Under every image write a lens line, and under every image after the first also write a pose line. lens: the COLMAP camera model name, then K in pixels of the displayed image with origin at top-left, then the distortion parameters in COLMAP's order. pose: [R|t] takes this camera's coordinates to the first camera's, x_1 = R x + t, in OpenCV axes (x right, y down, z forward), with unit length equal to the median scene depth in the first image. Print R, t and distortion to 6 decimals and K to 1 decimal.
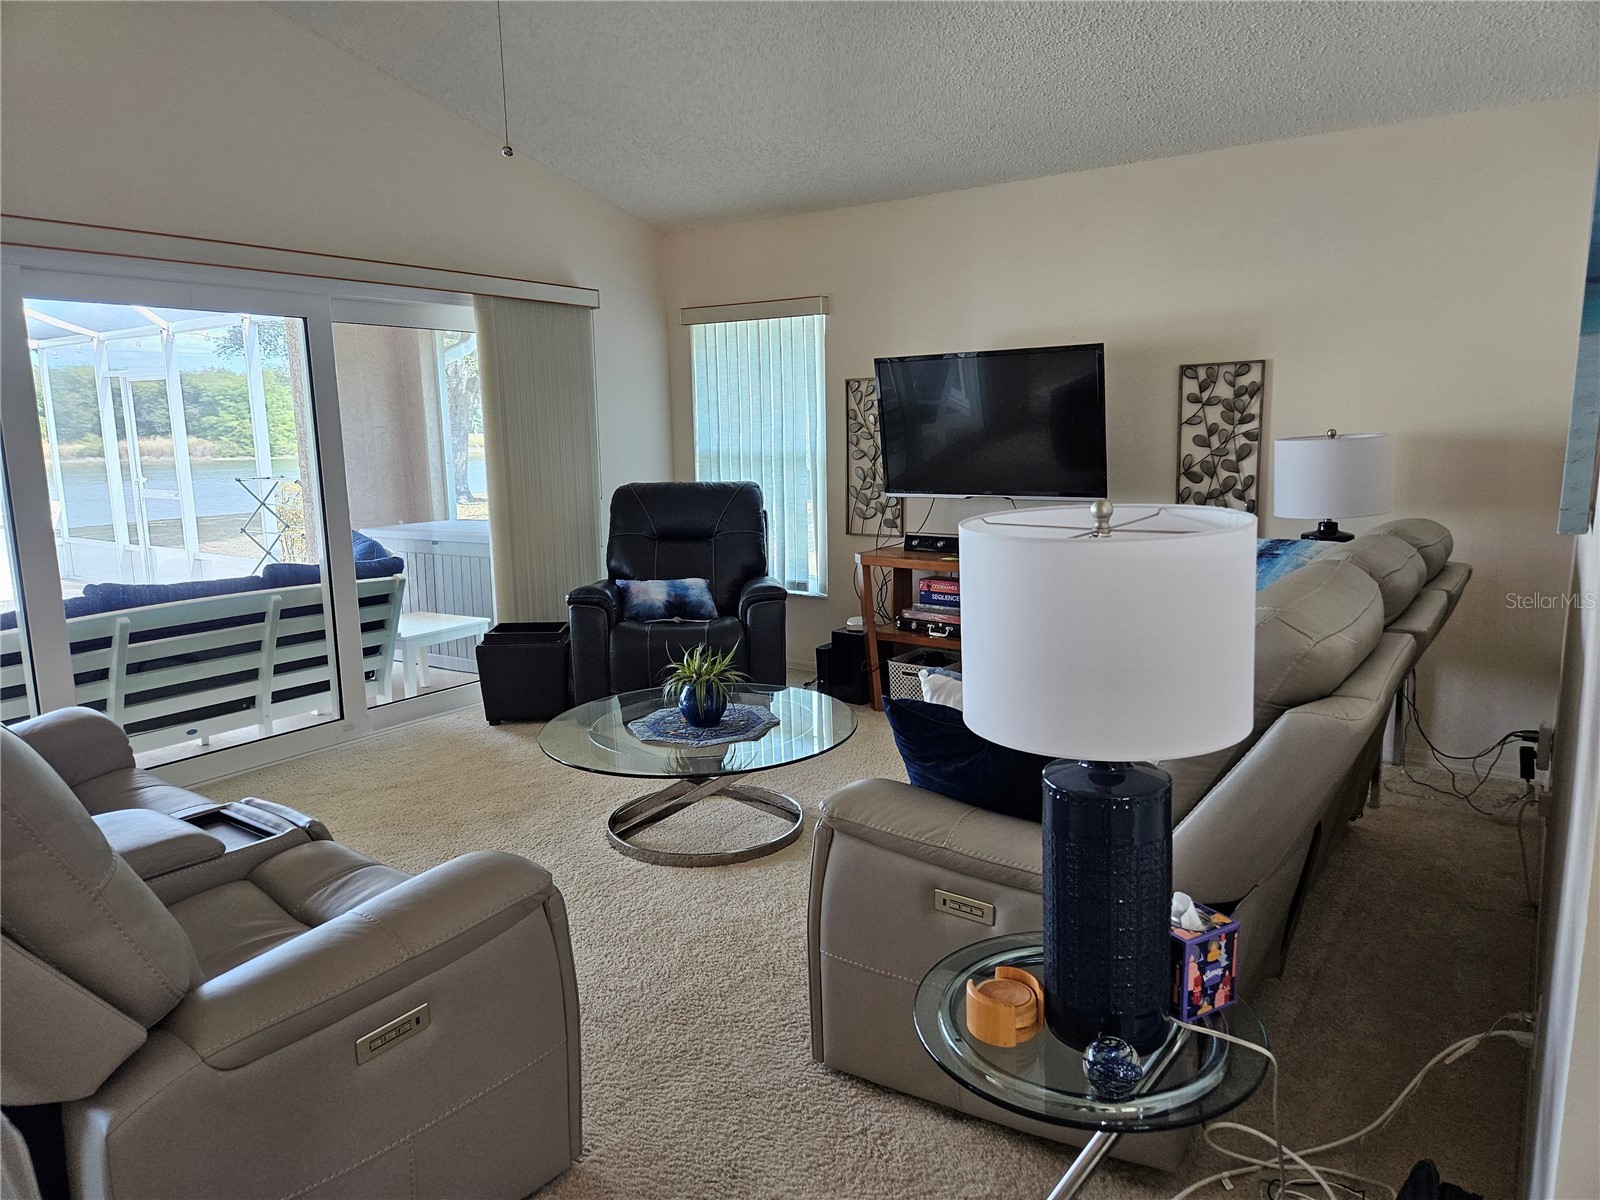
lens RADIAL K [[1076.7, 0, 800.0], [0, 1076.7, 600.0], [0, 0, 1]] dist [0.088200, -0.078972]
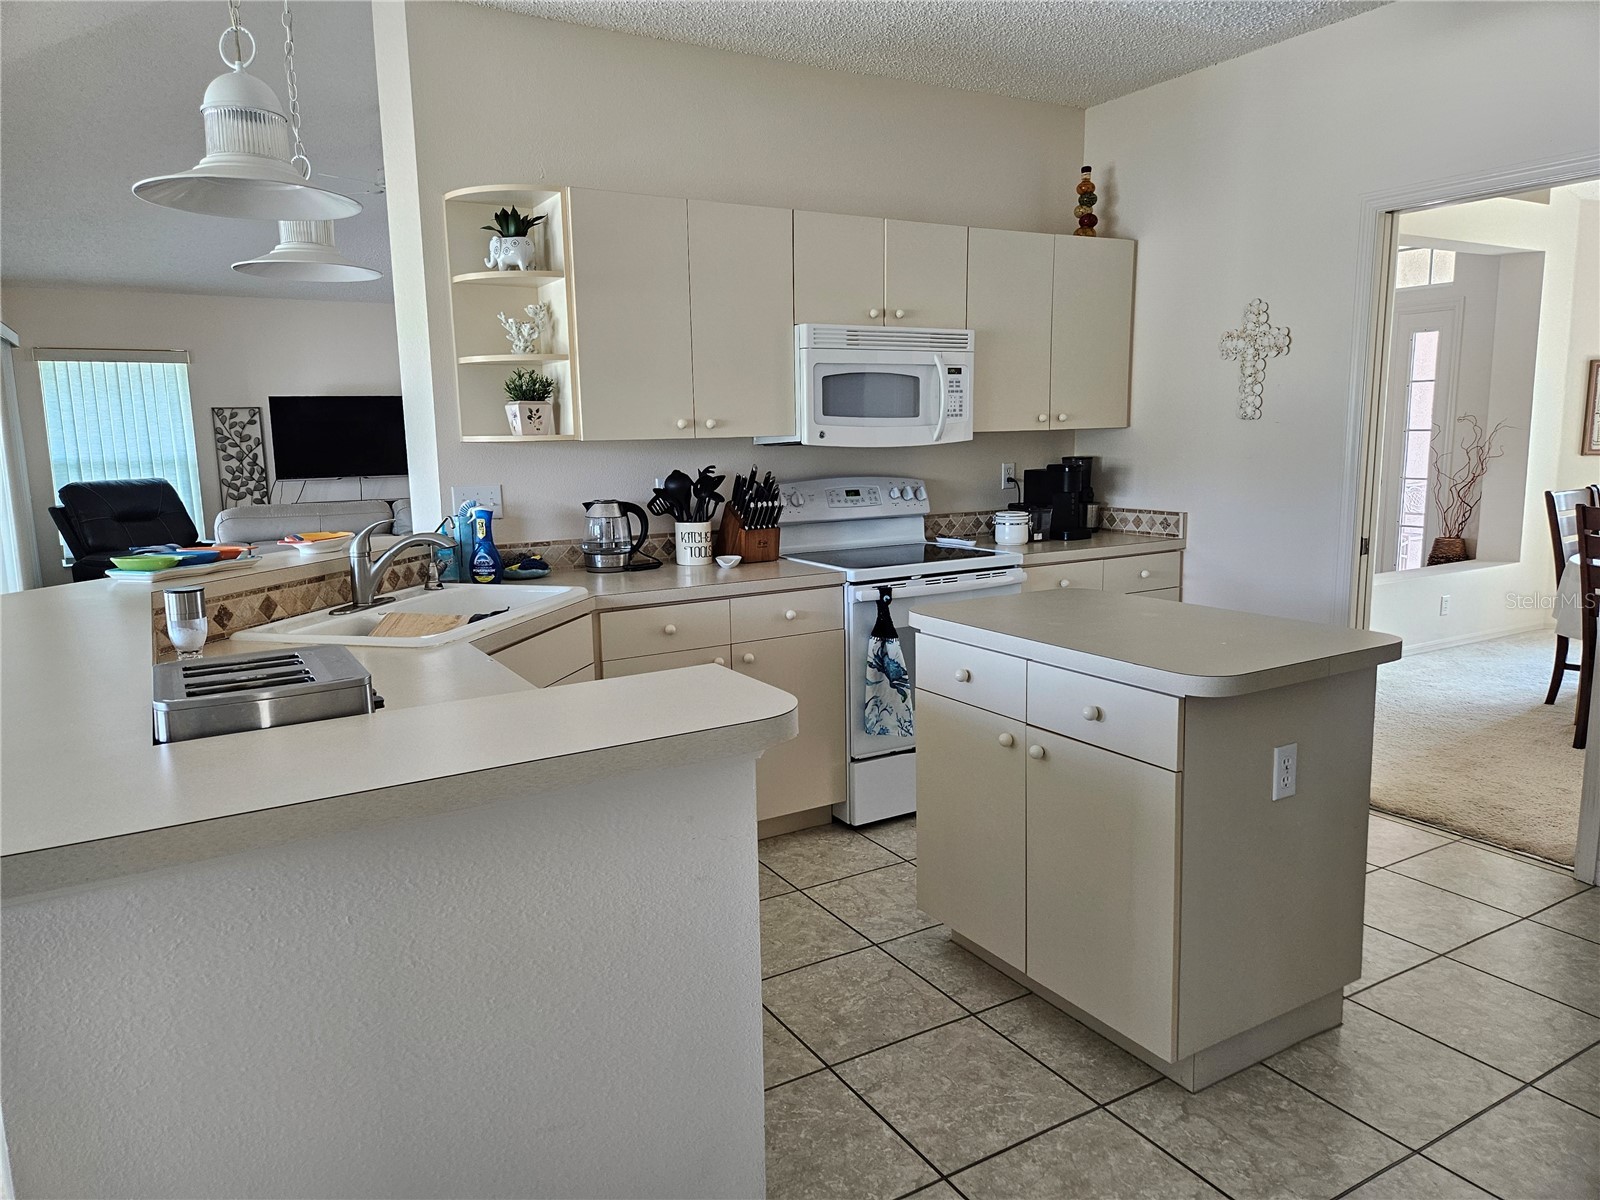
lens RADIAL K [[1076.7, 0, 800.0], [0, 1076.7, 600.0], [0, 0, 1]] dist [0.088200, -0.078972]
pose [[0.404835, -0.138004, 0.903916, -1.249053], [0.161498, 0.983796, 0.077870, 0.085550], [-0.900015, 0.114456, 0.420562, -0.410296]]
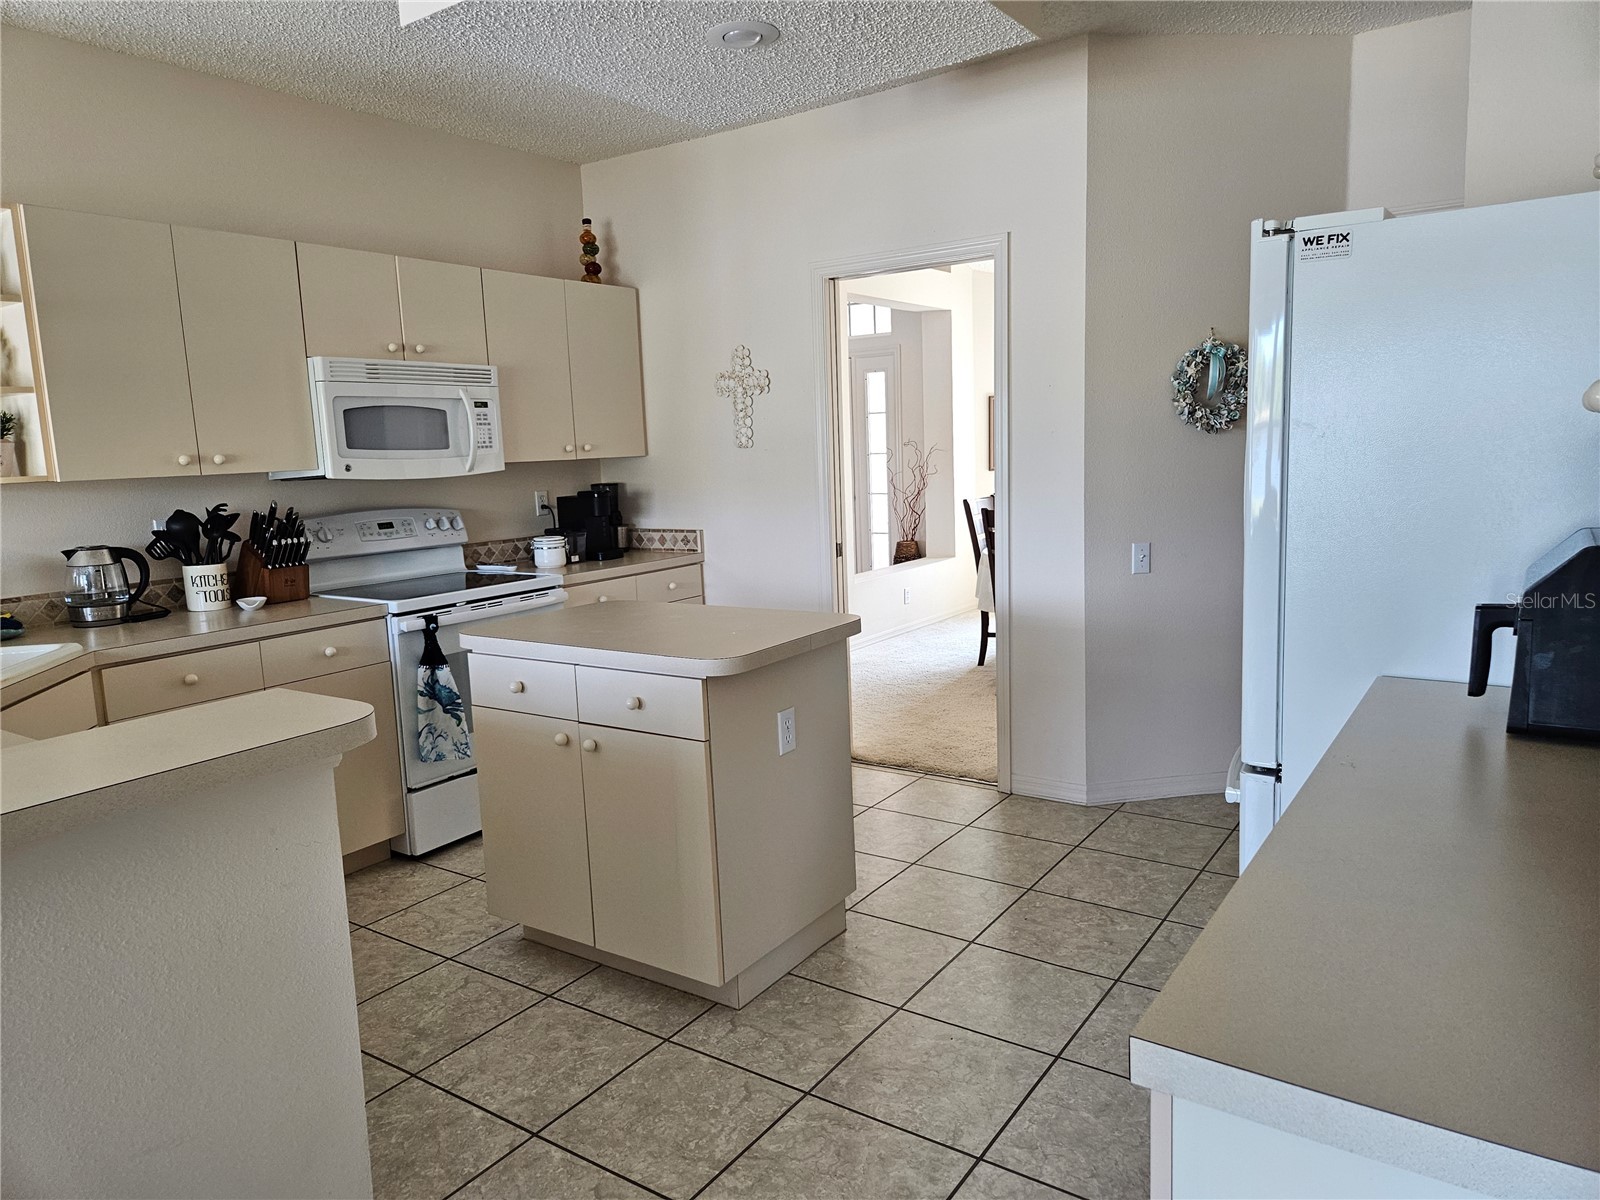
lens RADIAL K [[1106.0, 0, 800.0], [0, 1106.0, 600.0], [0, 0, 1]] dist [0.069334, -0.067456]
pose [[-0.003712, -0.128638, 0.991685, -1.390406], [0.201752, 0.971202, 0.126736, 0.087786], [-0.979430, 0.200545, 0.022348, -0.438346]]
